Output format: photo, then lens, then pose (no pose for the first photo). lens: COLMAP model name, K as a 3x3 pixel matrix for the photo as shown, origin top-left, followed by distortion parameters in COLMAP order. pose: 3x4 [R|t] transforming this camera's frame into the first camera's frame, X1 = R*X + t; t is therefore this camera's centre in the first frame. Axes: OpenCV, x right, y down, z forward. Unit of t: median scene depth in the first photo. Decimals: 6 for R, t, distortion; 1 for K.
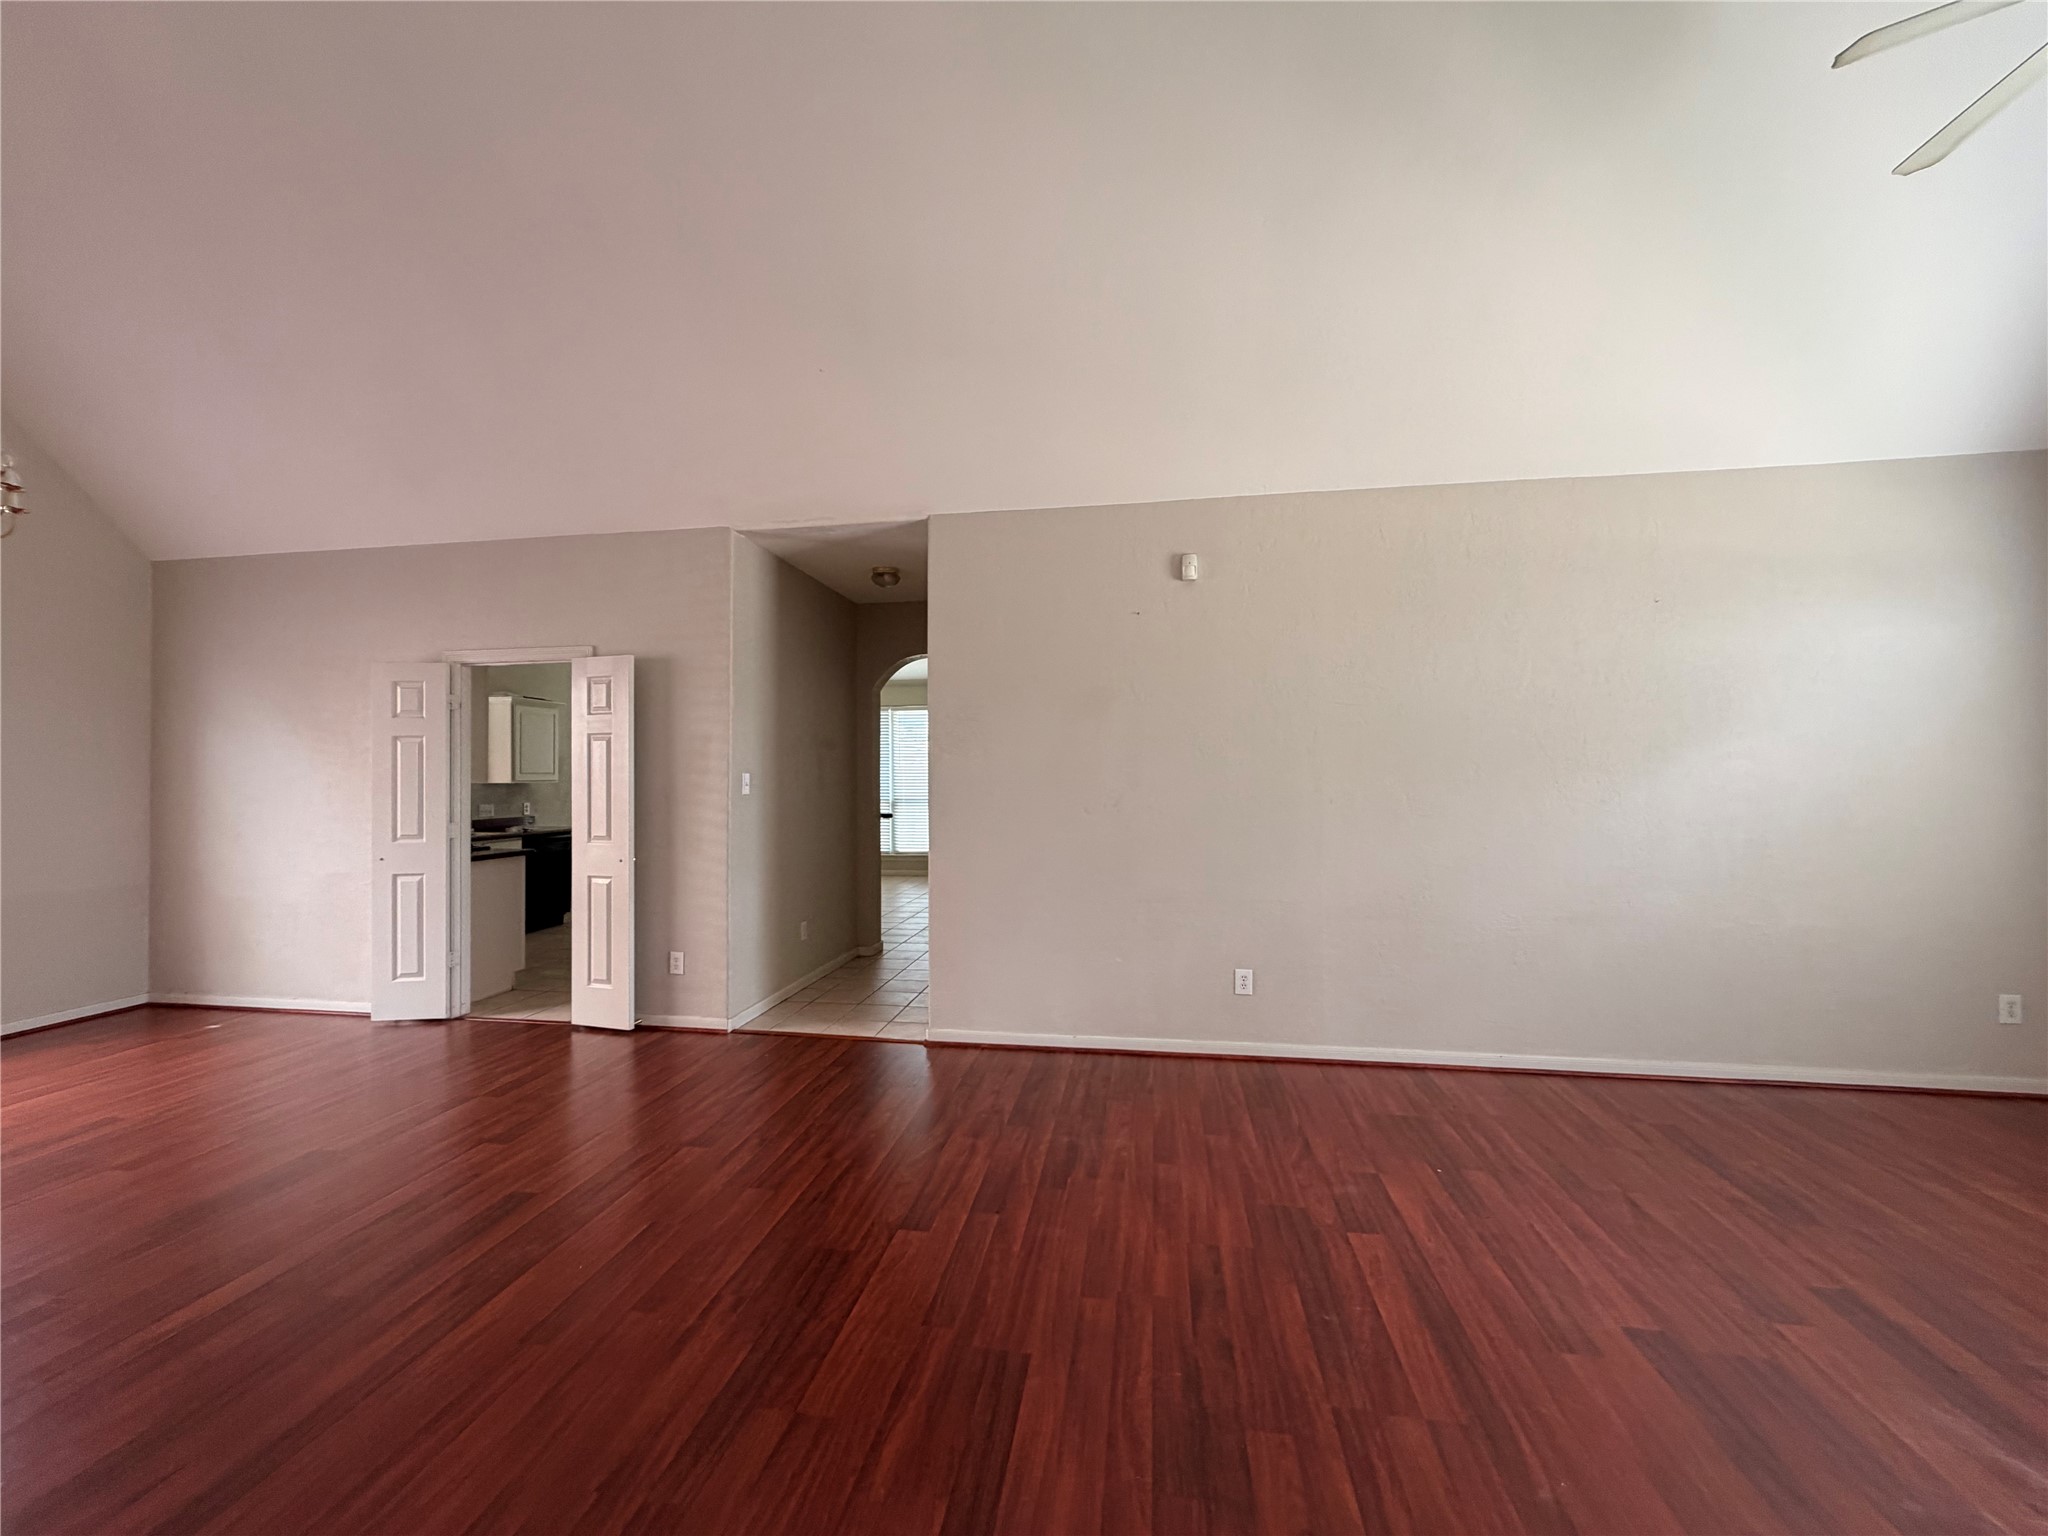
lens RADIAL K [[816.3, 0, 1021.7], [0, 816.3, 767.7], [0, 0, 1]] dist [0.001545, -0.000201]
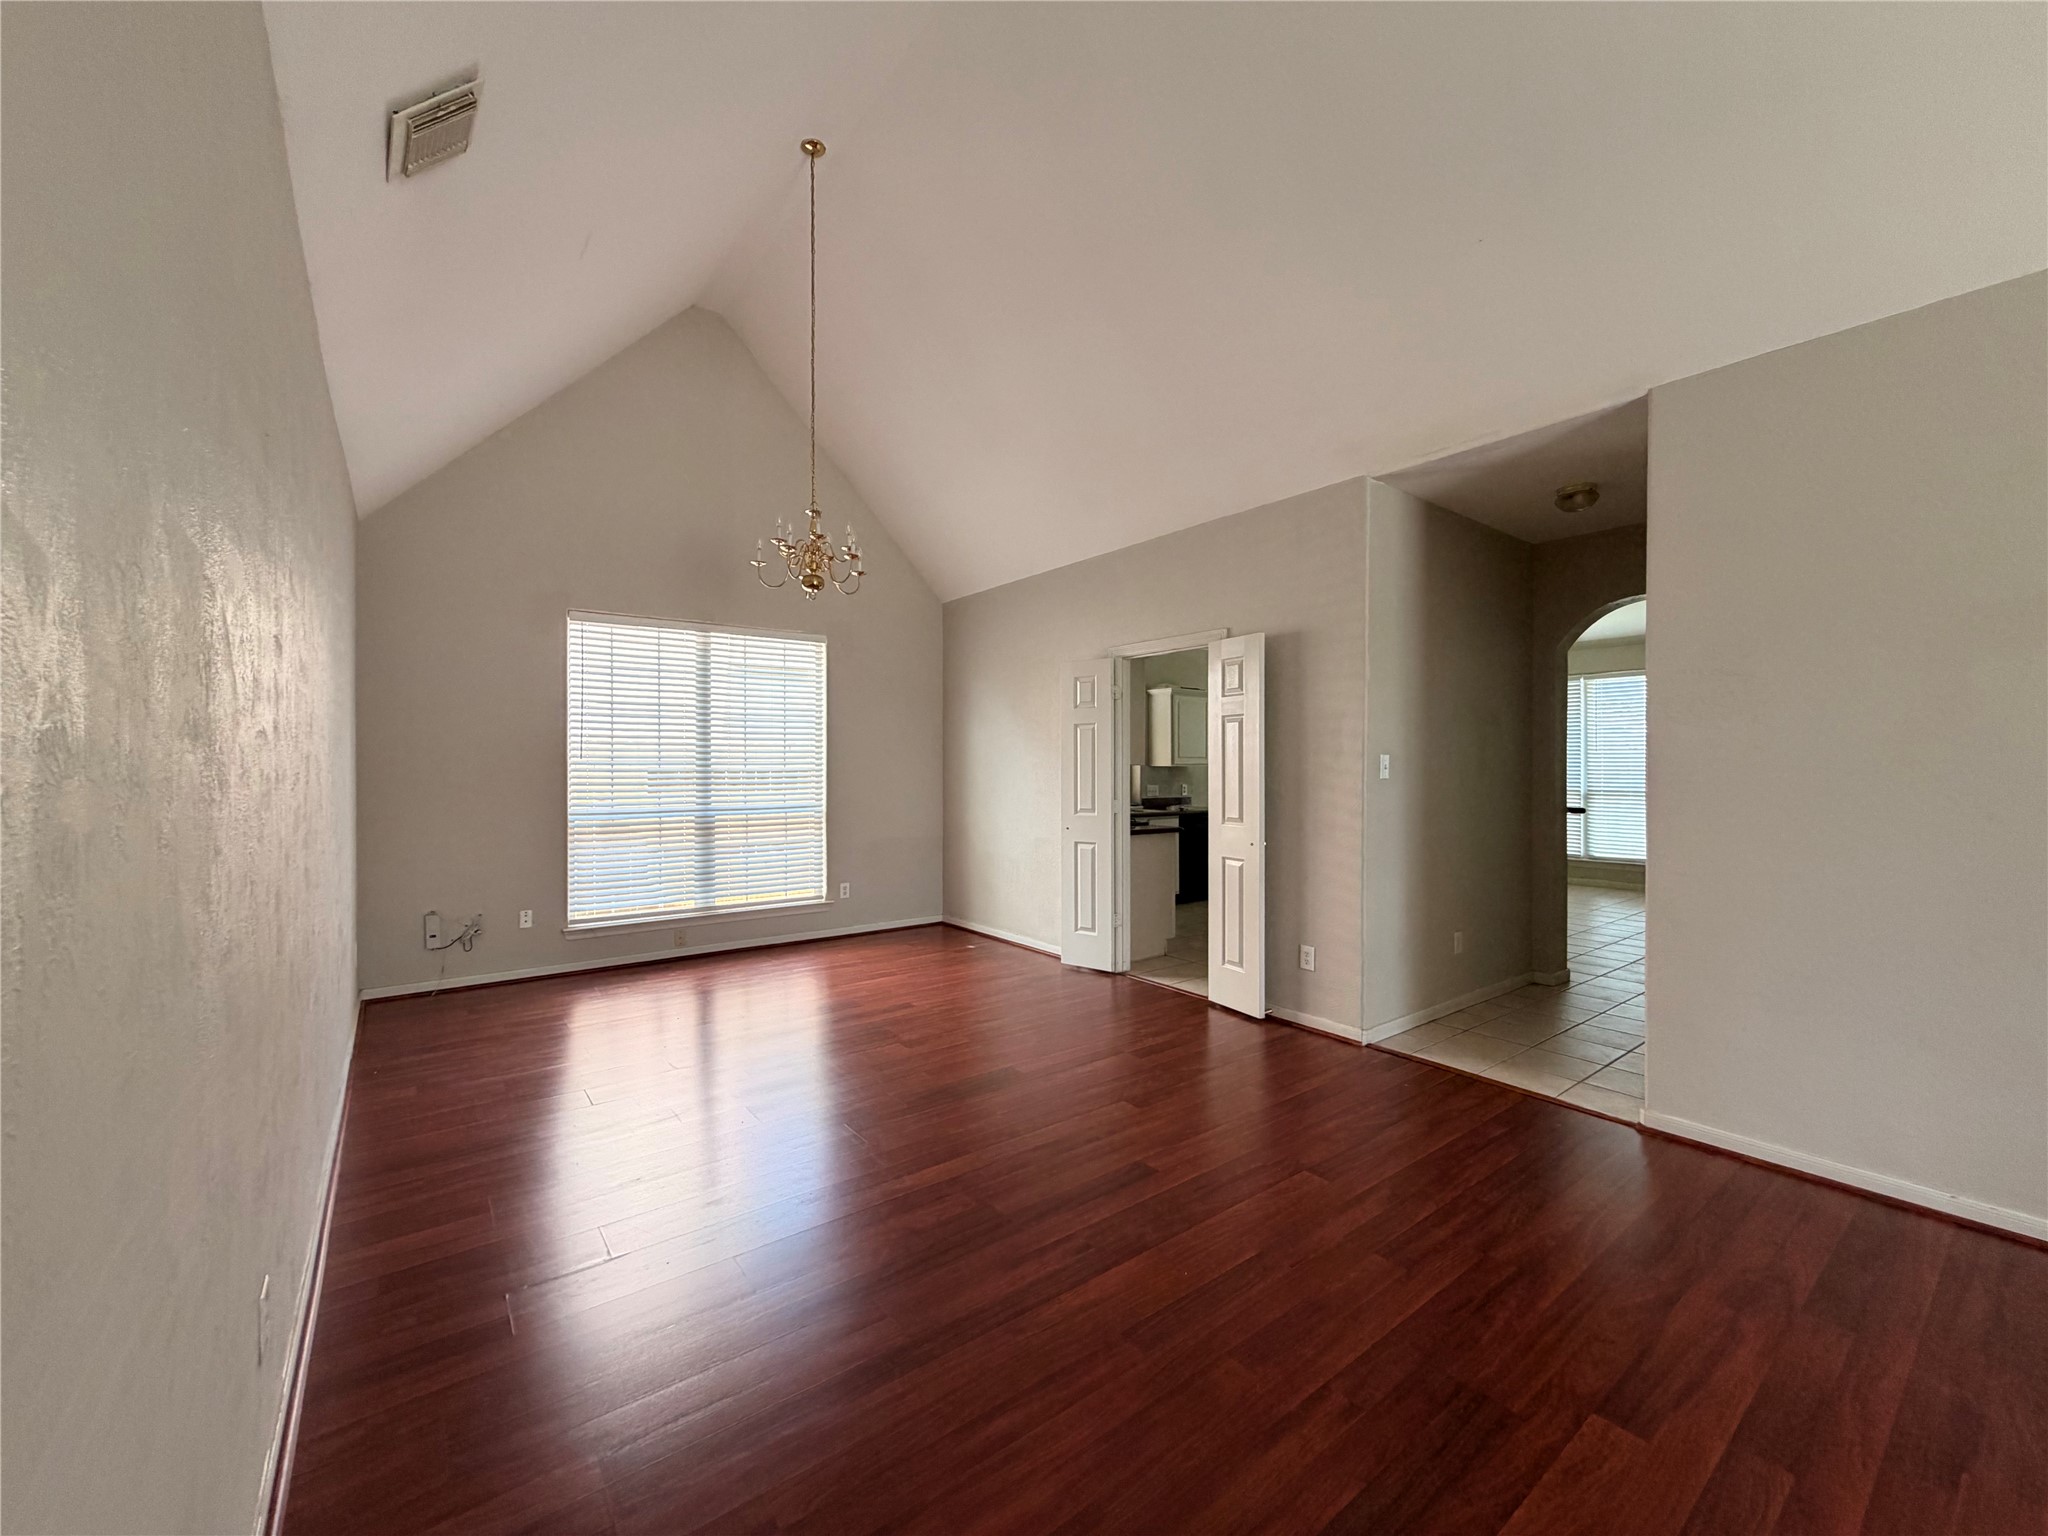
lens RADIAL K [[816.3, 0, 1021.7], [0, 816.3, 767.7], [0, 0, 1]] dist [0.001545, -0.000201]
pose [[0.723877, 0.006487, -0.689899, -0.018983], [0.004847, 0.999883, 0.014487, 0.007785], [0.689912, -0.013831, 0.723761, 0.119878]]
